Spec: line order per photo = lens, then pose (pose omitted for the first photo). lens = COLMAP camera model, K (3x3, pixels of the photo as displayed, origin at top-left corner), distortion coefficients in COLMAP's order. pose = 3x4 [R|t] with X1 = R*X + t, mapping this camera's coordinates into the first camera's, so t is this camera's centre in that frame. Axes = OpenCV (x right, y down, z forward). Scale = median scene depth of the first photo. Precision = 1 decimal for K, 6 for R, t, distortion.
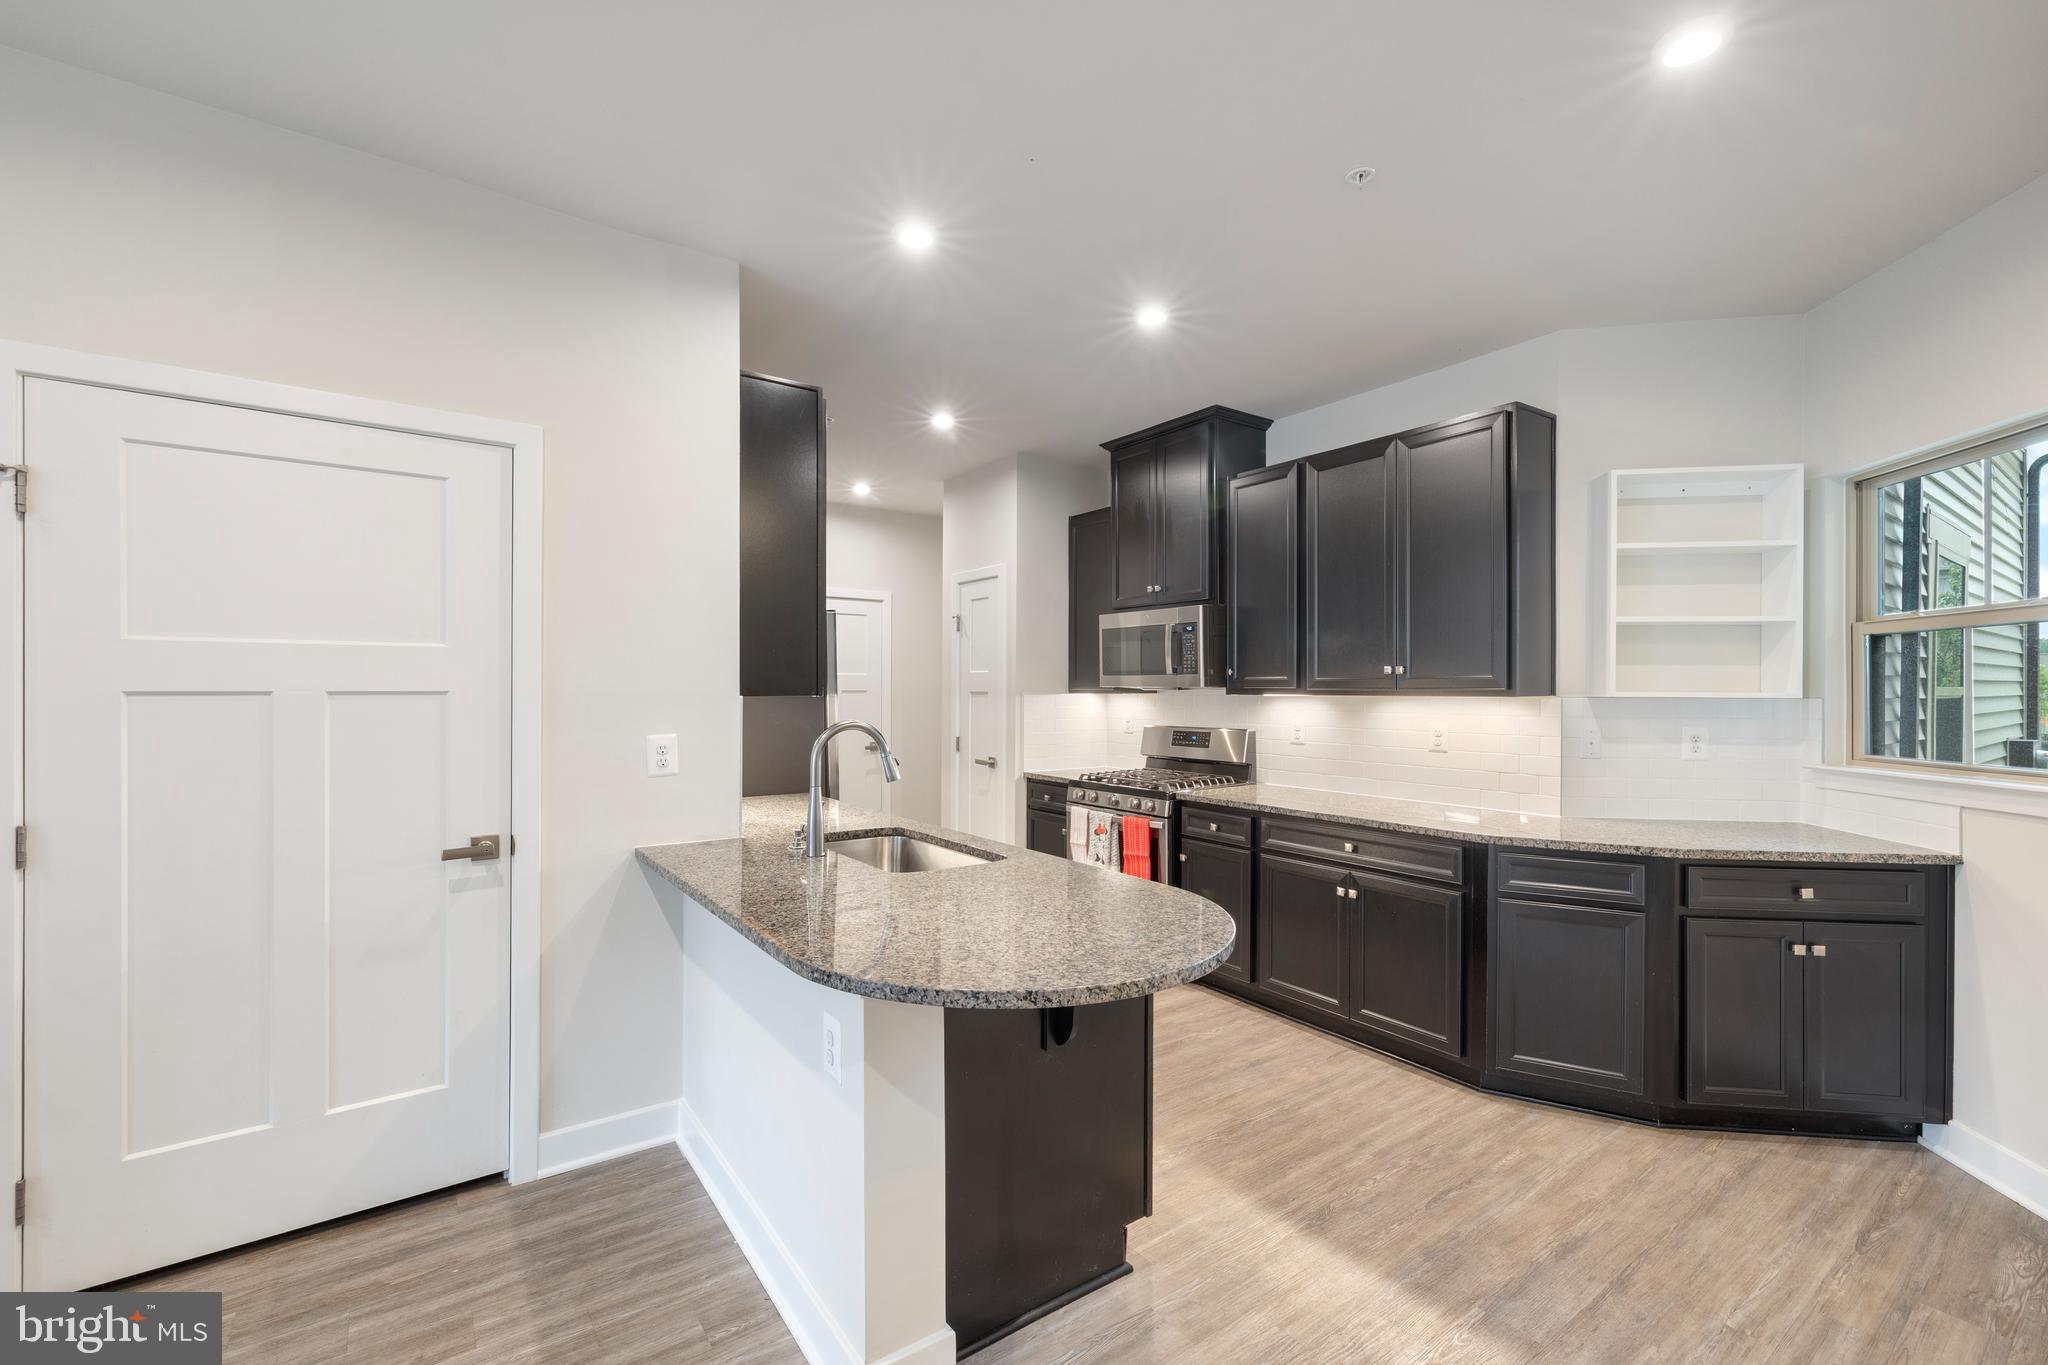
lens RADIAL K [[863.1, 0, 1024.6], [0, 863.1, 694.5], [0, 0, 1]] dist [0.002613, 0.000831]
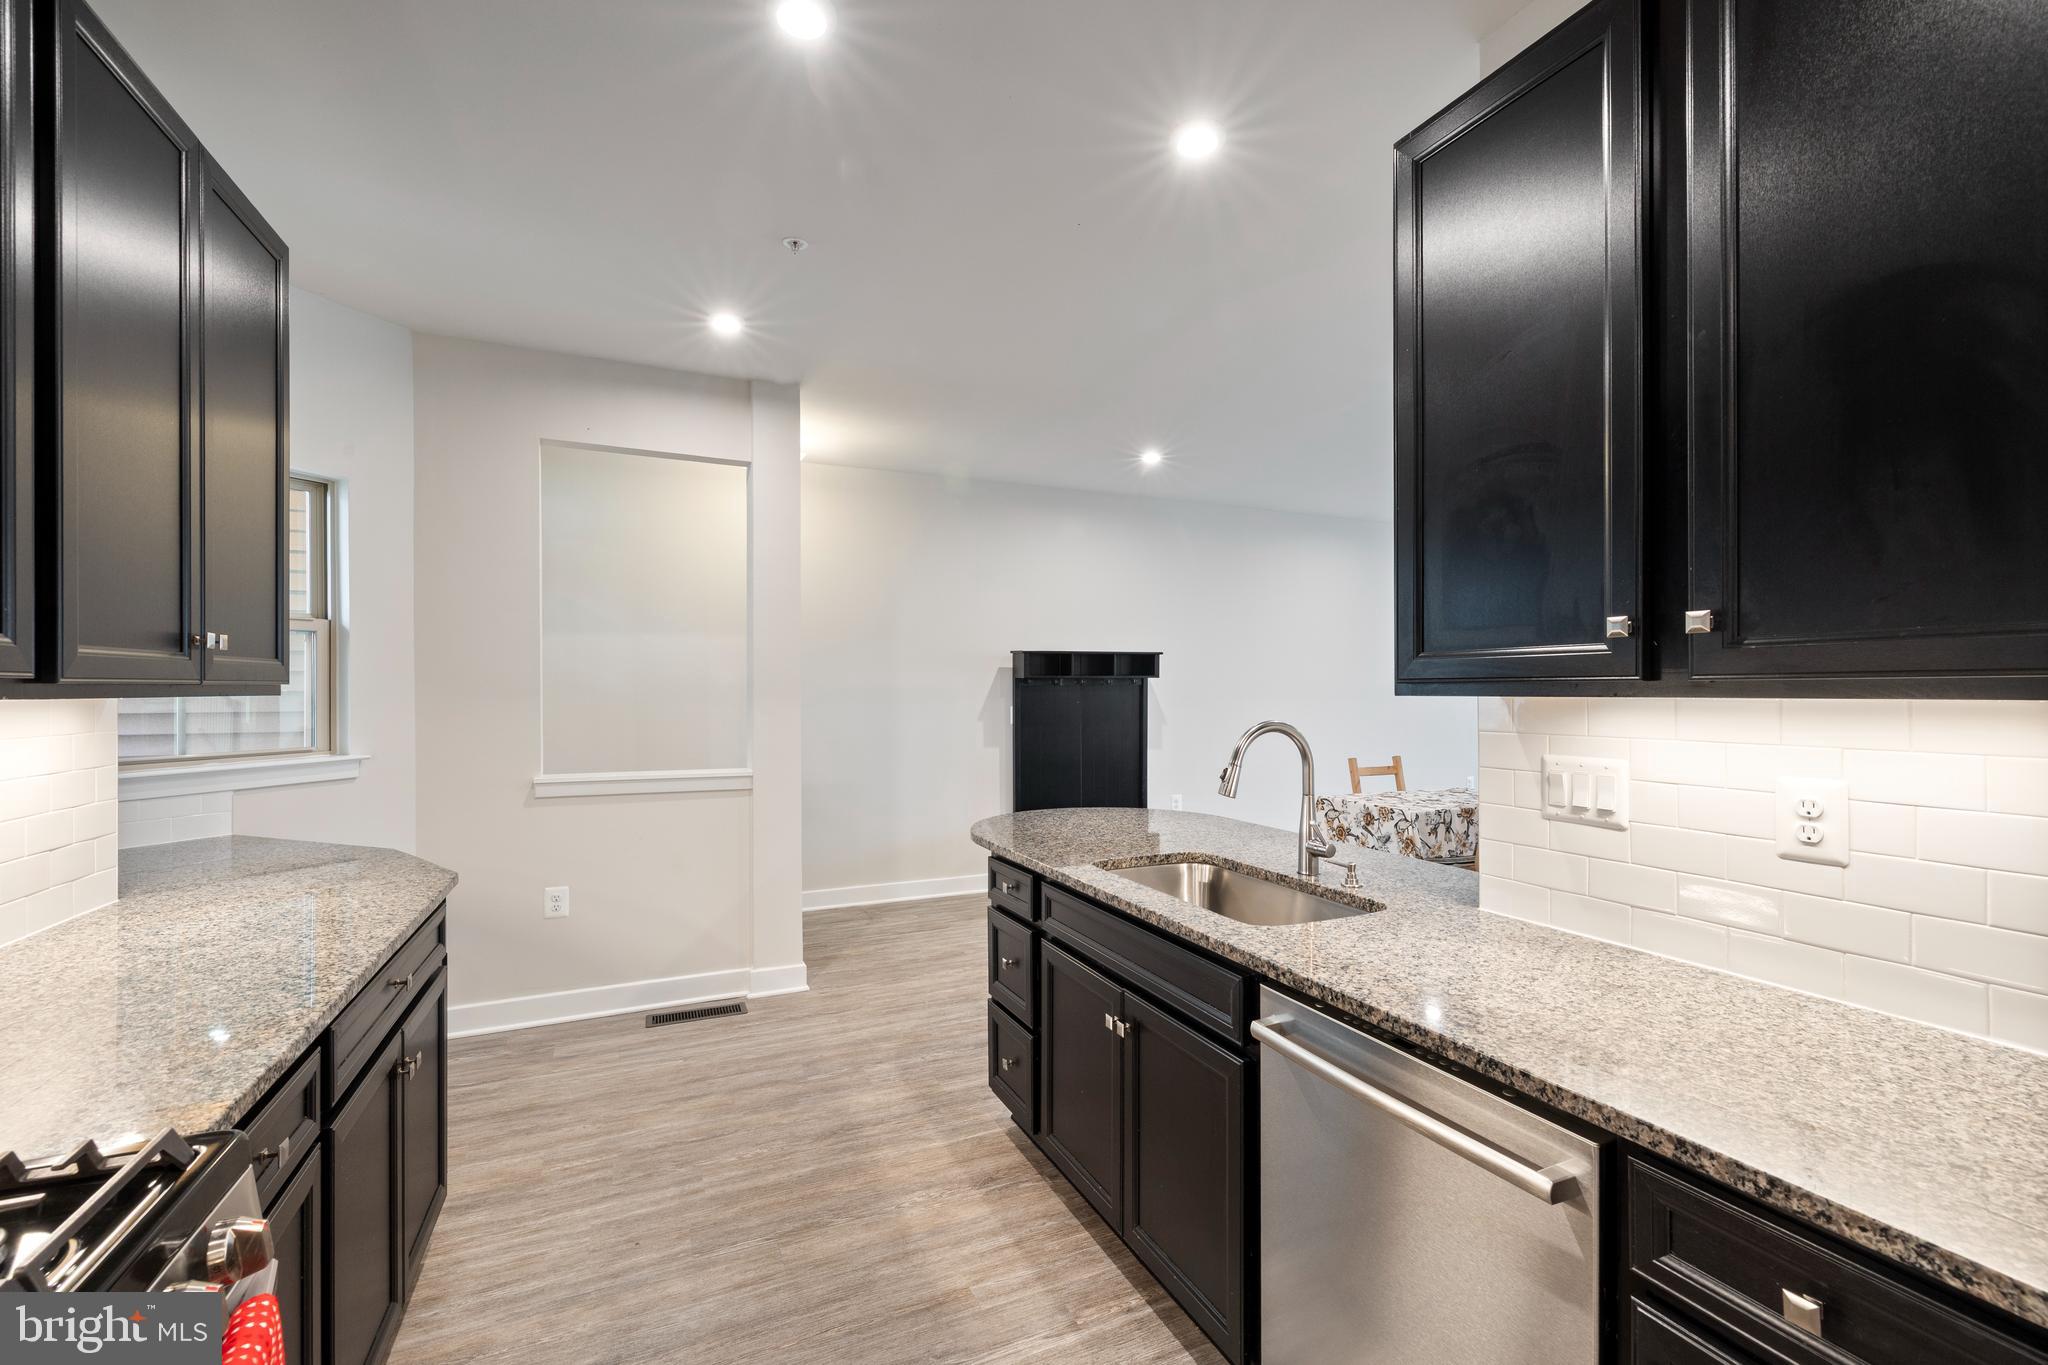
lens RADIAL K [[863.1, 0, 1019.1], [0, 863.1, 686.8], [0, 0, 1]] dist [0.002613, 0.000831]
pose [[-0.978996, -0.001355, 0.203876, -0.124993], [-0.000549, 0.999992, 0.004007, -0.007276], [-0.203879, 0.003811, -0.978989, 1.816274]]
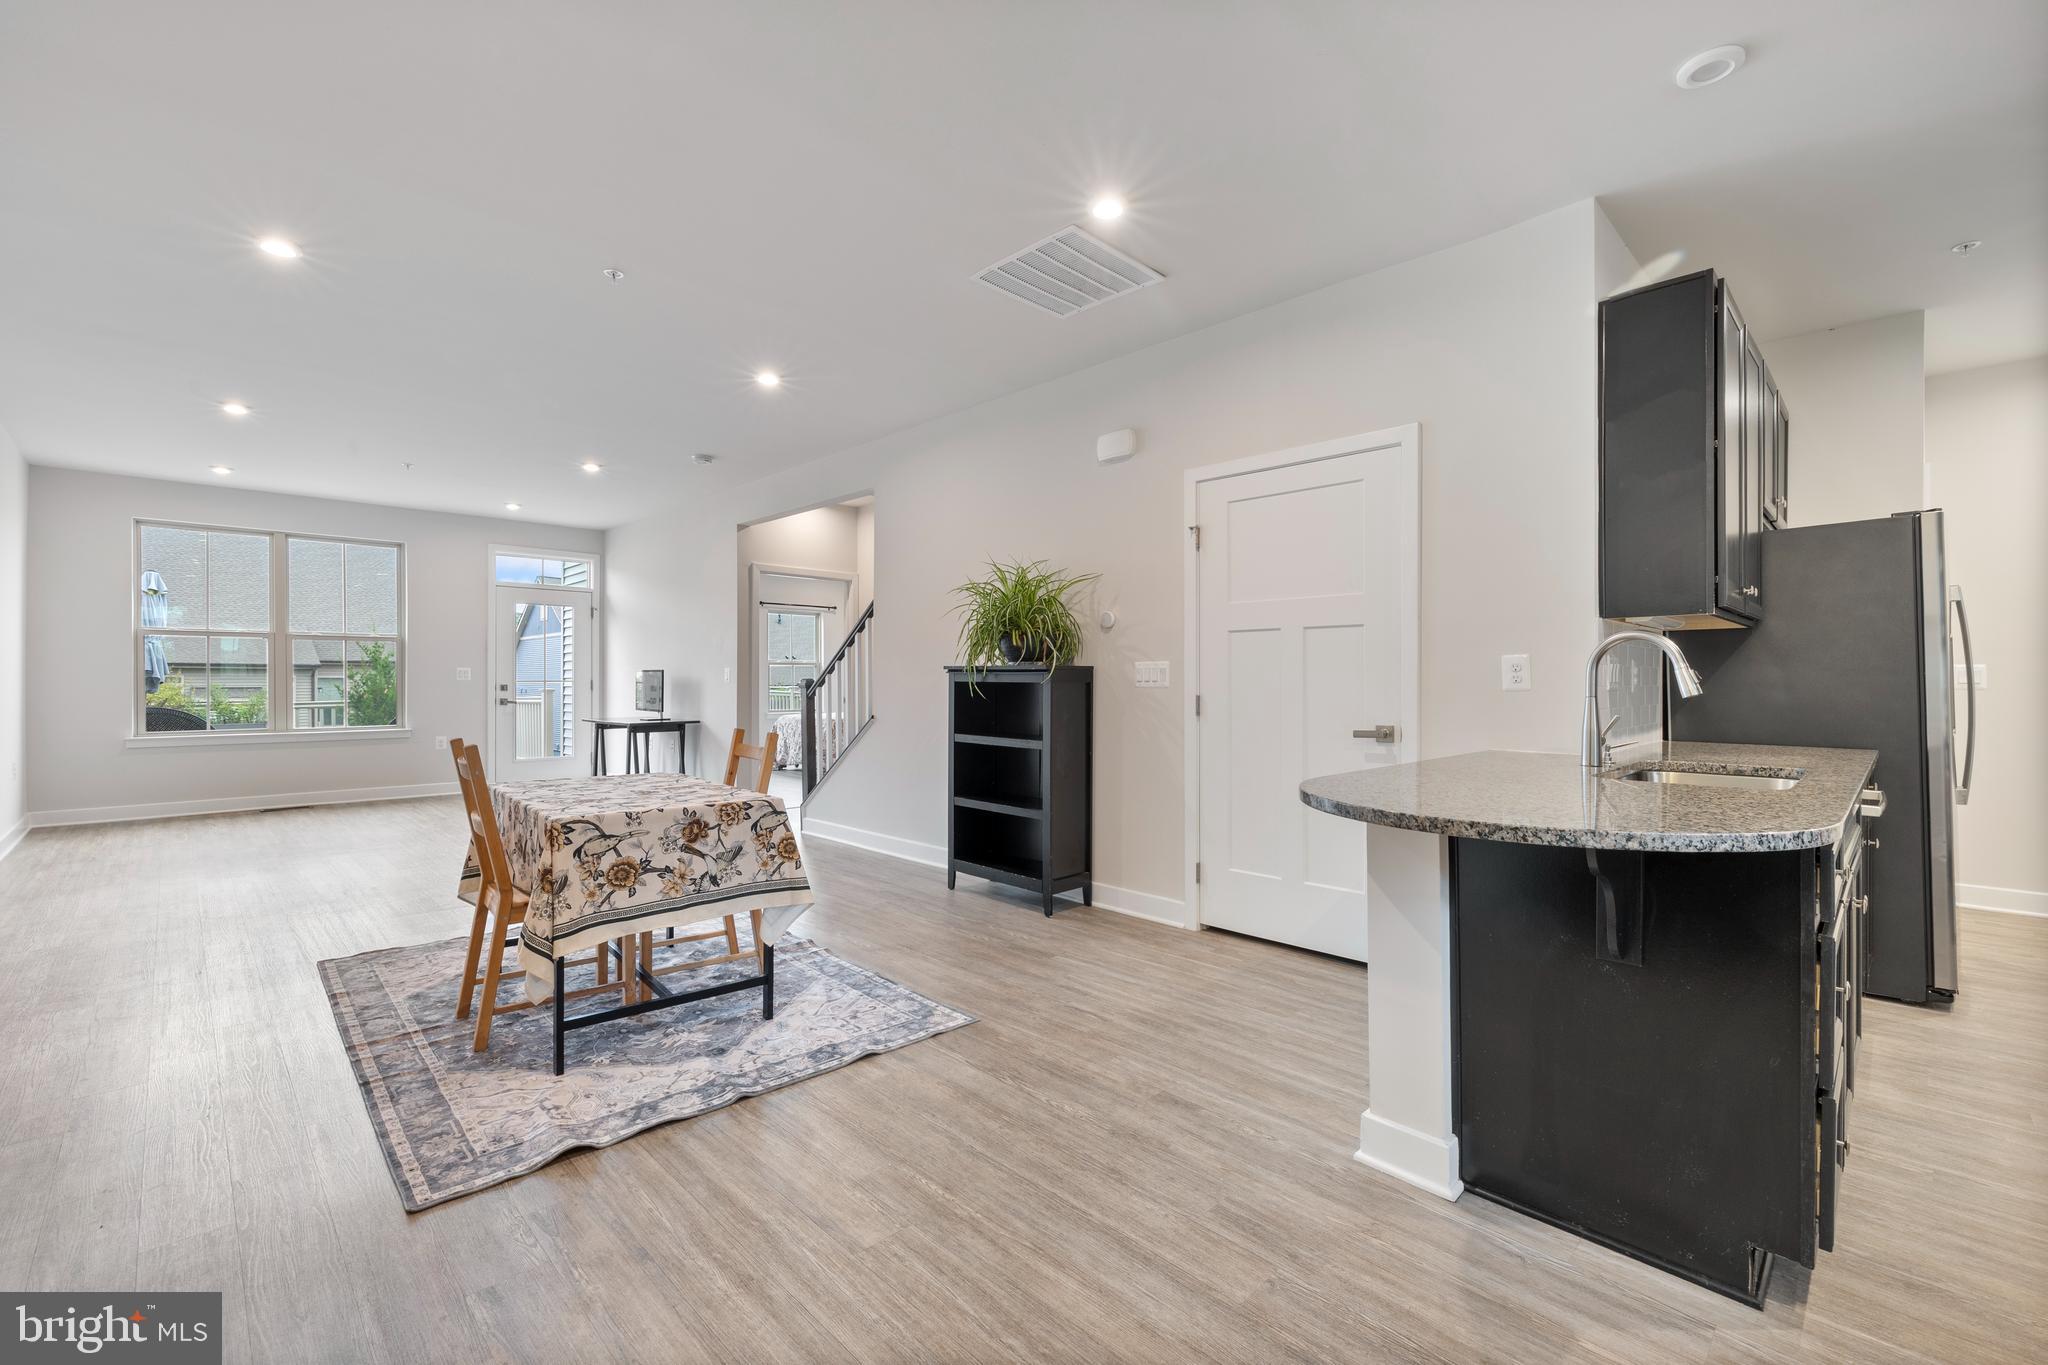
lens RADIAL K [[863.1, 0, 1022.8], [0, 863.1, 684.8], [0, 0, 1]] dist [0.002613, 0.000831]
pose [[0.149730, 0.001776, -0.988725, 0.618211], [-0.006365, 0.999979, 0.000833, 0.089925], [0.988706, 0.006168, 0.149739, 0.182976]]
